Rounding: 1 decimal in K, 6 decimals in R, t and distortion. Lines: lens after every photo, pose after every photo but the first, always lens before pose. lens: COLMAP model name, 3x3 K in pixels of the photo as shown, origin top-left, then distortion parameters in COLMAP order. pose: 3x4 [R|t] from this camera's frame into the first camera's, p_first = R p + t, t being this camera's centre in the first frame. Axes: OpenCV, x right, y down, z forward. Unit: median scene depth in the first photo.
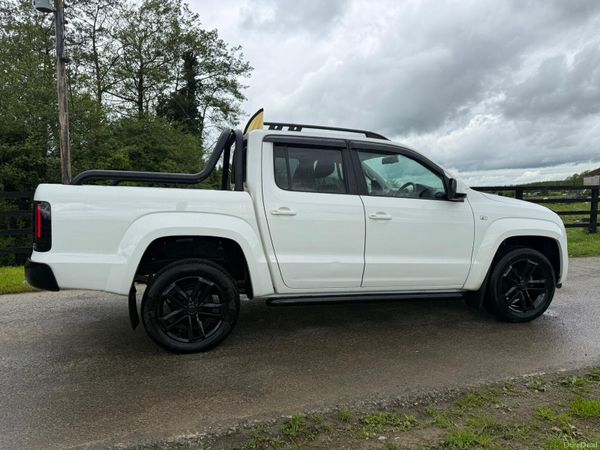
lens RADIAL K [[436.1, 0, 300.0], [0, 436.1, 225.0], [0, 0, 1]] dist [0.017970, -0.025066]
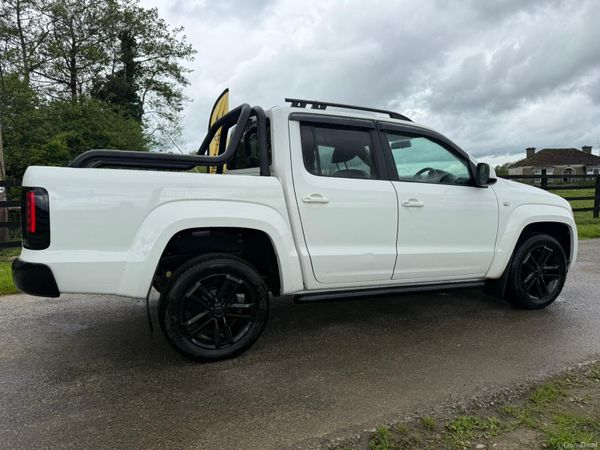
lens RADIAL K [[436.1, 0, 300.0], [0, 436.1, 225.0], [0, 0, 1]] dist [0.017970, -0.025066]
pose [[0.989195, -0.015158, 0.145817, -0.192189], [0.012089, 0.999687, 0.021909, 0.003024], [-0.146104, -0.019910, 0.989069, 0.105543]]
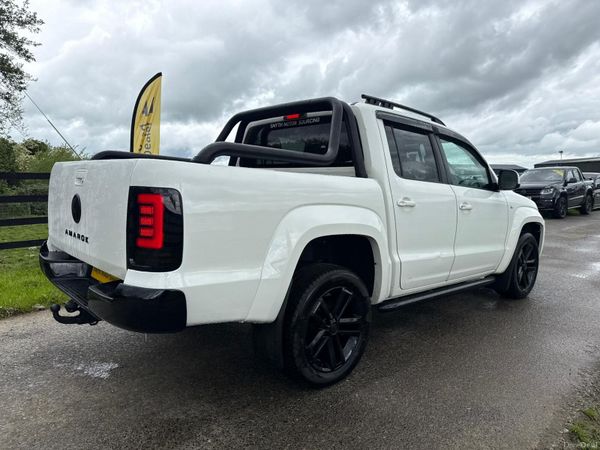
lens RADIAL K [[433.7, 0, 305.0], [0, 433.7, 234.3], [0, 0, 1]] dist [-0.000828, -0.002988]
pose [[0.871835, -0.039170, 0.488230, -0.603017], [0.015414, 0.998498, 0.052583, -0.014752], [-0.489557, -0.038318, 0.871129, 0.329699]]
